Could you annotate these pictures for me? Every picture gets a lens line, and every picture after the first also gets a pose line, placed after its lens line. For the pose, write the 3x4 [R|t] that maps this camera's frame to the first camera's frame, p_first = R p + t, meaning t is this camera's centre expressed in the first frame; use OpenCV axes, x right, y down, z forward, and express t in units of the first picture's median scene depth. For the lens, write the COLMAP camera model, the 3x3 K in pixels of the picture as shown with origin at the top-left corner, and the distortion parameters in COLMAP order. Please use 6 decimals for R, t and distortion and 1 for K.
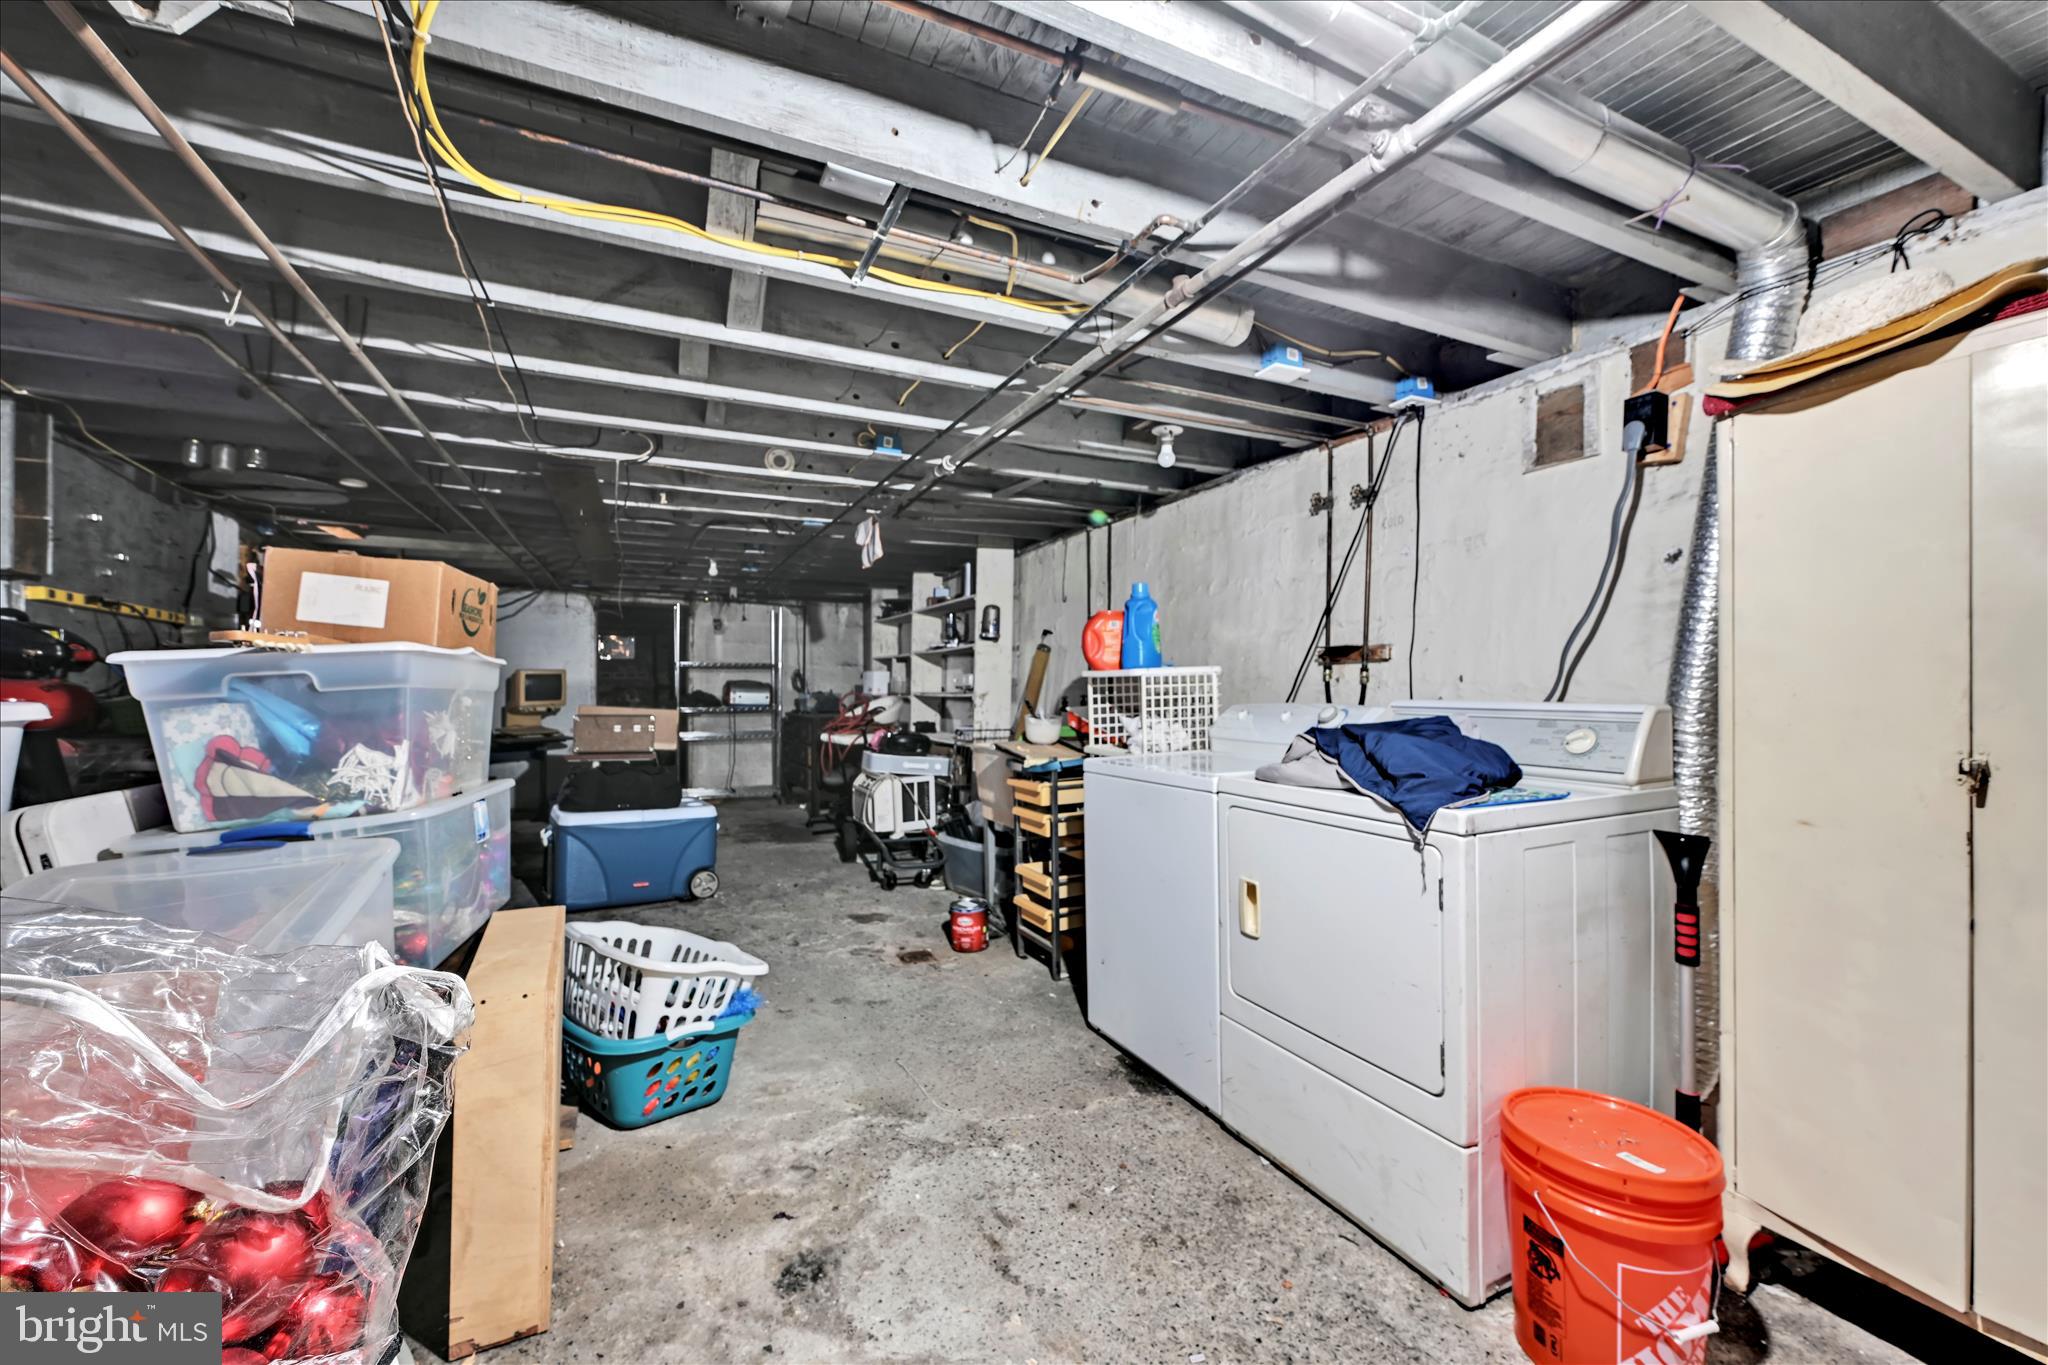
lens RADIAL K [[816.2, 0, 1023.7], [0, 816.2, 684.4], [0, 0, 1]] dist [0.000224, 0.000006]
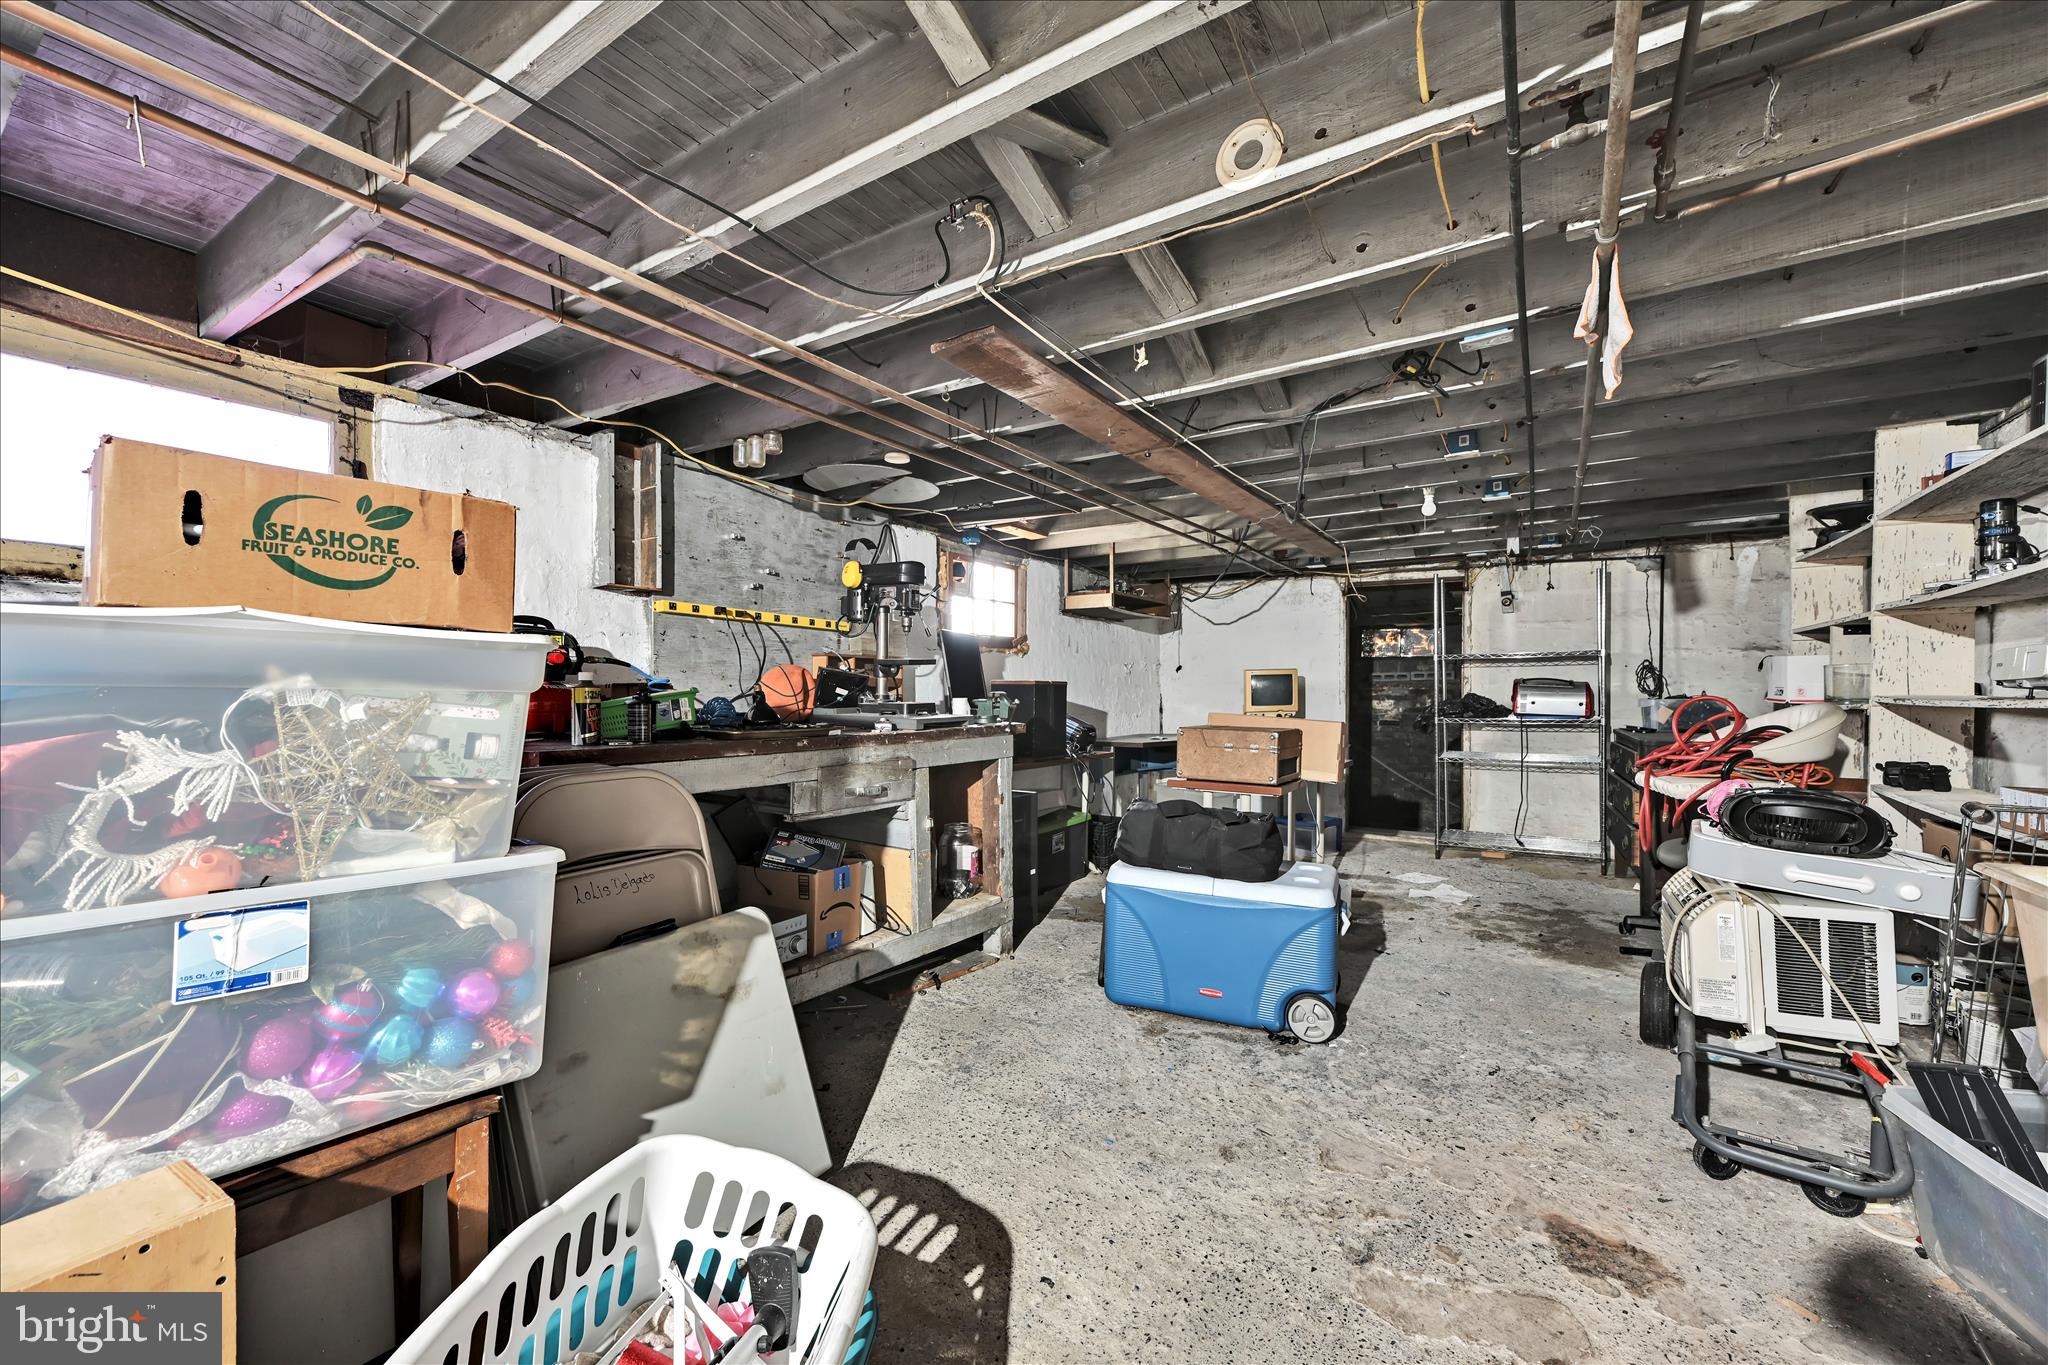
lens RADIAL K [[816.2, 0, 1023.7], [0, 816.2, 690.3], [0, 0, 1]] dist [0.000224, 0.000006]
pose [[0.520940, -0.005923, -0.853573, 0.004263], [0.007357, 0.999970, -0.002448, 0.004361], [0.853562, -0.005004, 0.520968, 0.362048]]
